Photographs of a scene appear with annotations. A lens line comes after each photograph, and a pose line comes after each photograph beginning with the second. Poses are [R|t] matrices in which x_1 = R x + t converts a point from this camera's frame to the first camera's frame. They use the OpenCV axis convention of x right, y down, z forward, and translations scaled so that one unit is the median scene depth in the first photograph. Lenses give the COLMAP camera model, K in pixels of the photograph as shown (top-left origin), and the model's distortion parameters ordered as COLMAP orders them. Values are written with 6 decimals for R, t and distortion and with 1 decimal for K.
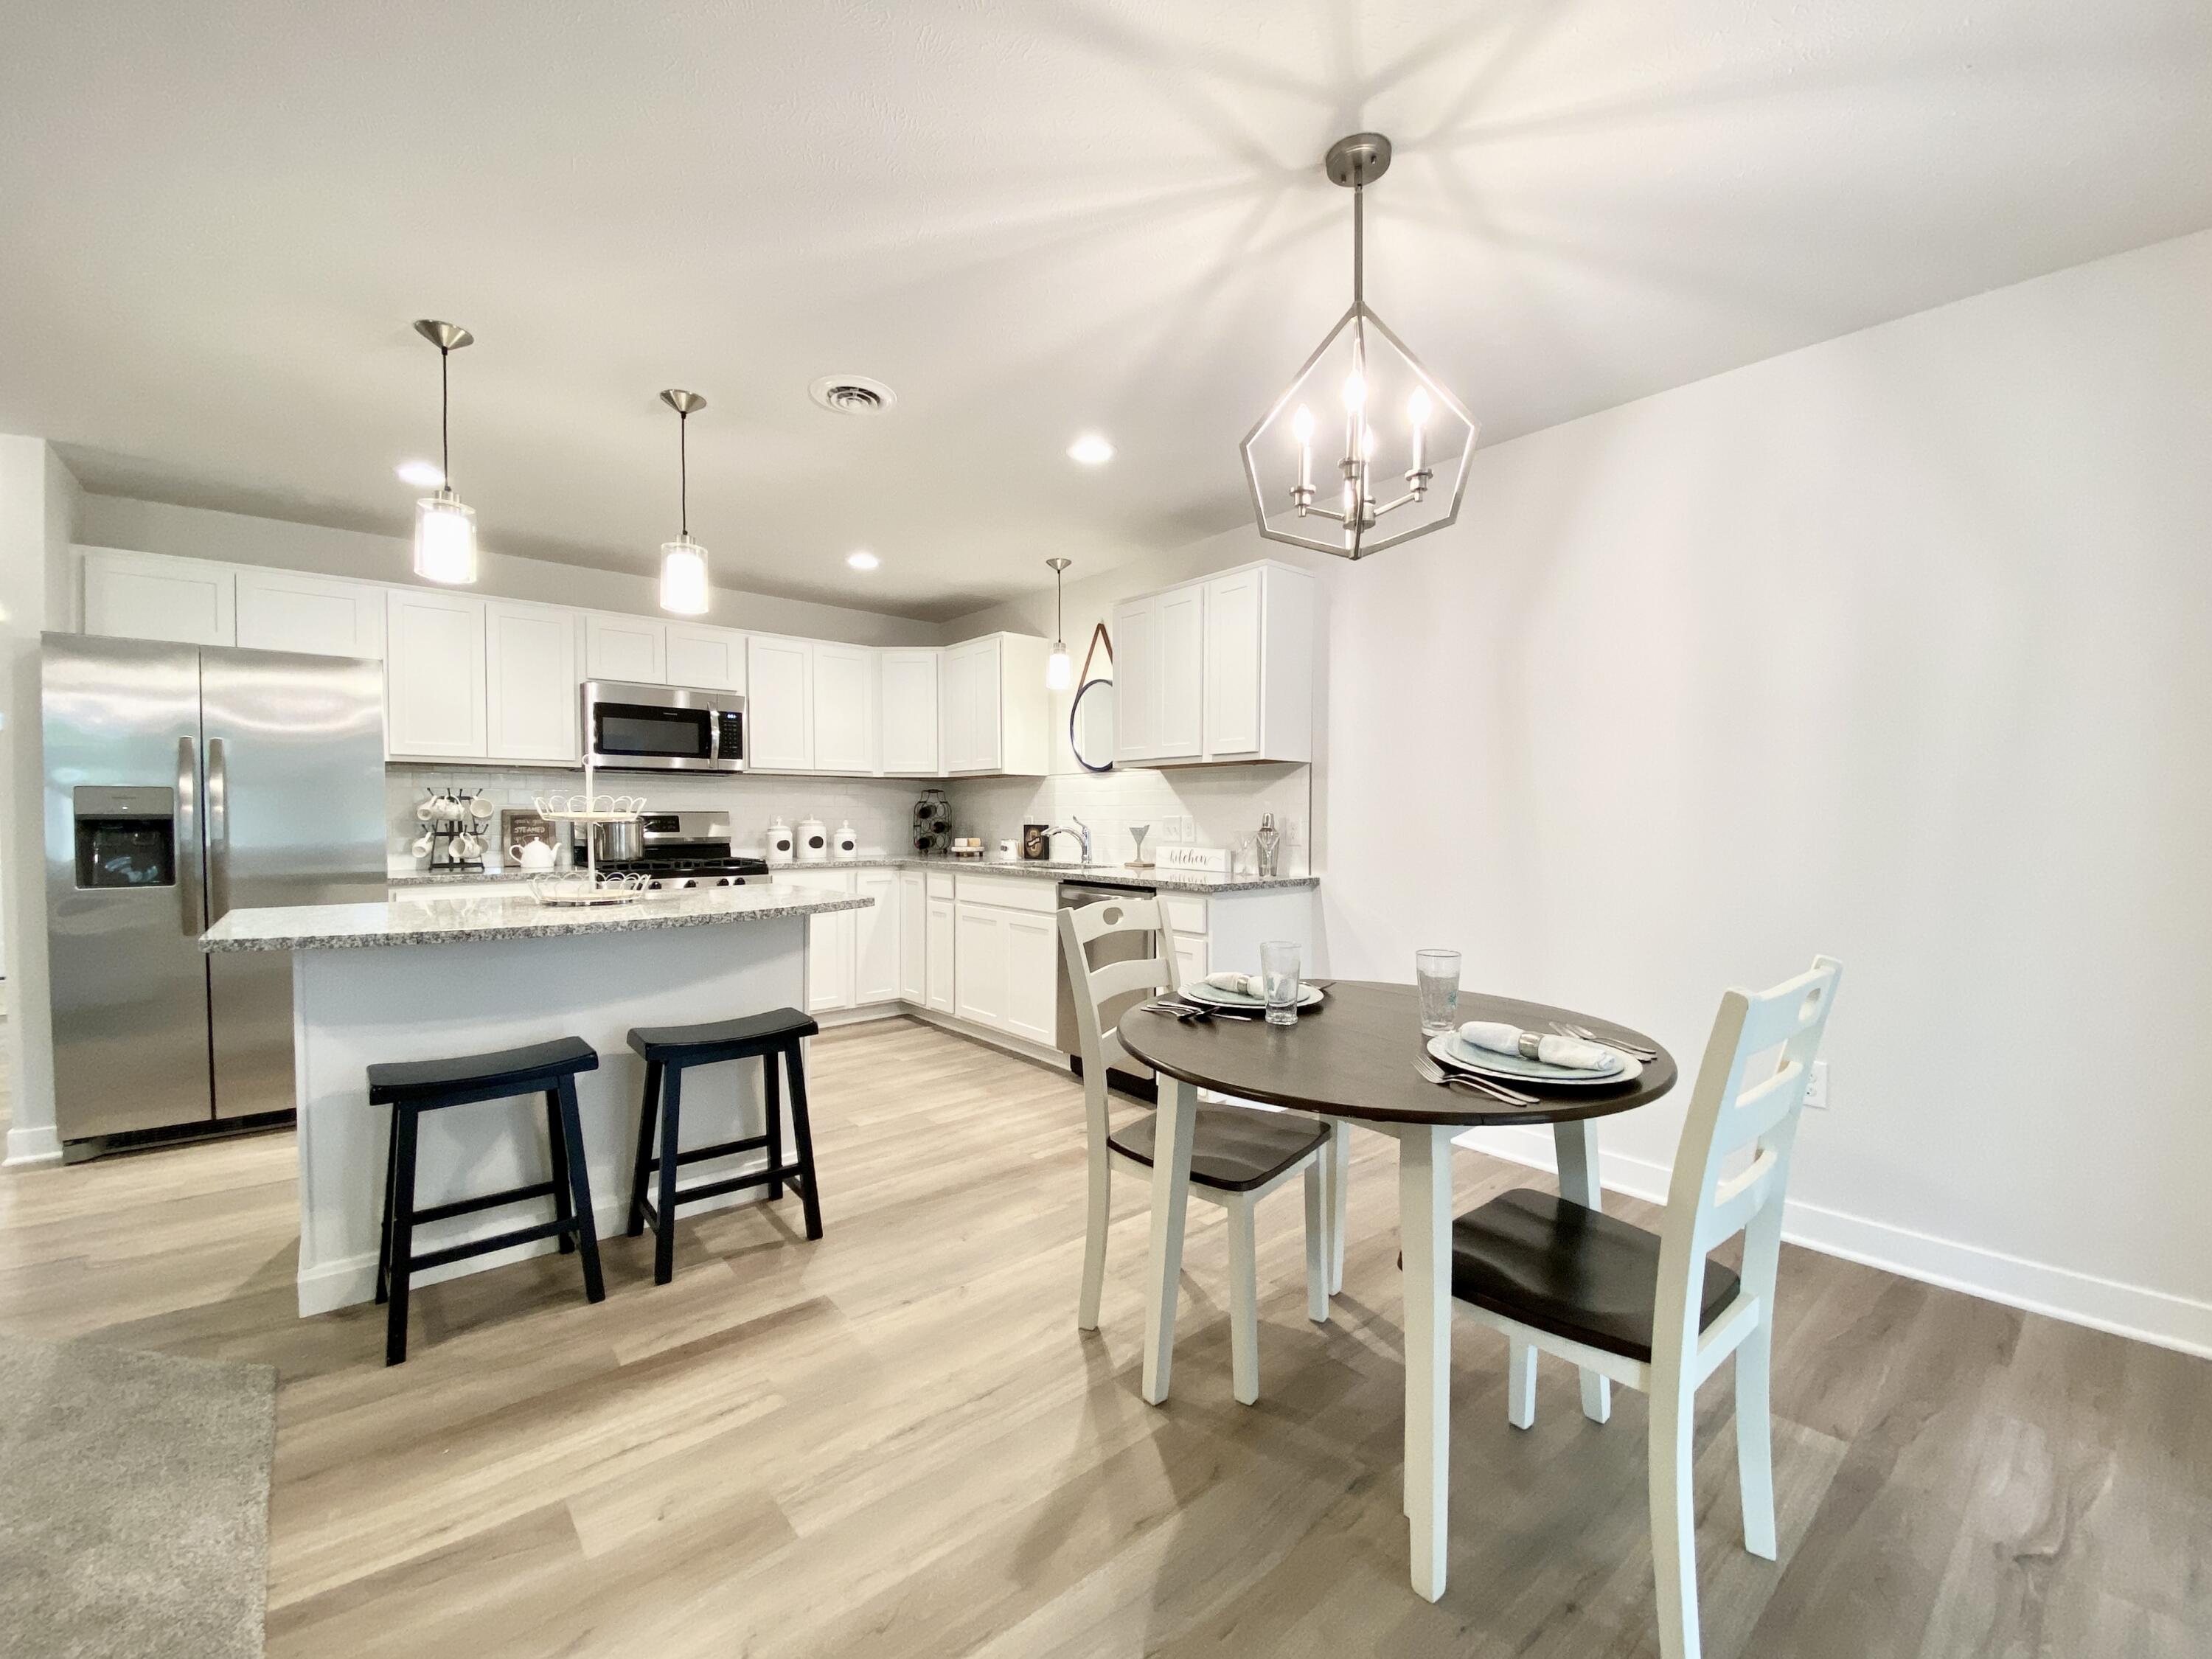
lens RADIAL K [[891.6, 0, 1123.6], [0, 891.6, 832.3], [0, 0, 1]] dist [0.000386, -0.014863]
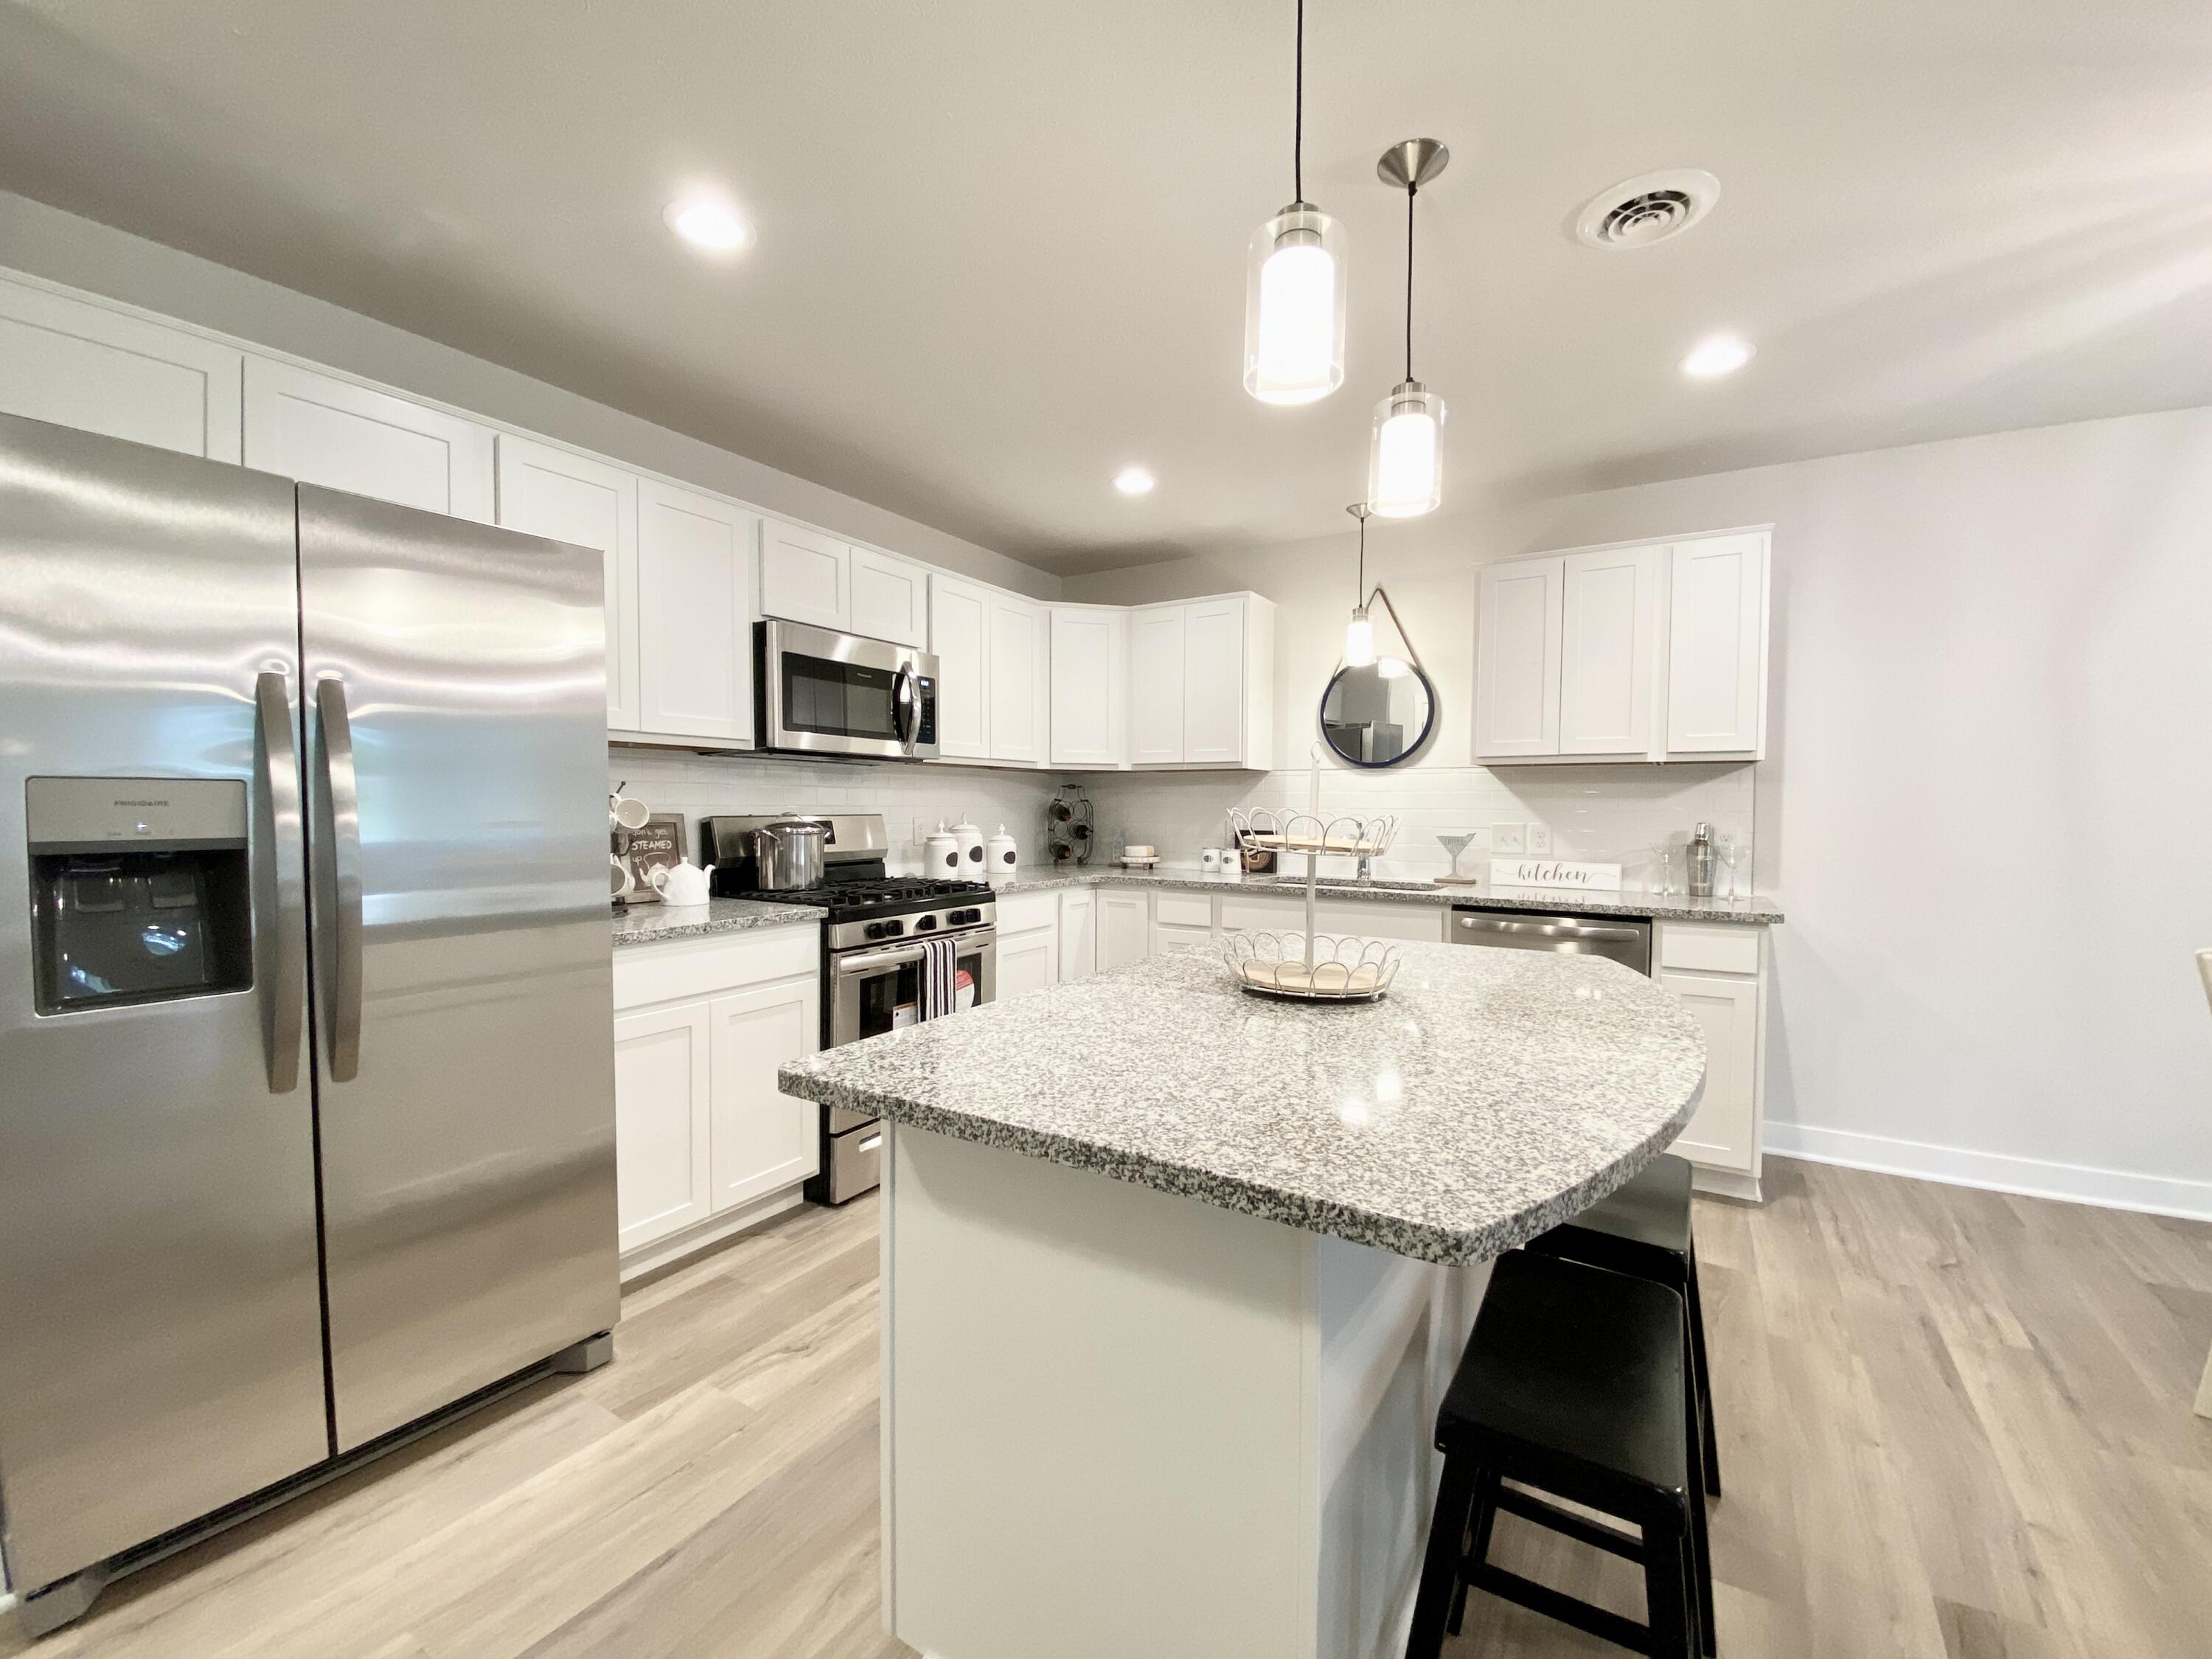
lens RADIAL K [[902.1, 0, 1106.0], [0, 902.1, 829.5], [0, 0, 1]] dist [0.013601, -0.017979]
pose [[0.960421, -0.002937, 0.278536, -0.545951], [0.000342, 0.999956, 0.009364, -0.020194], [-0.278552, -0.008898, 0.960380, 0.285594]]
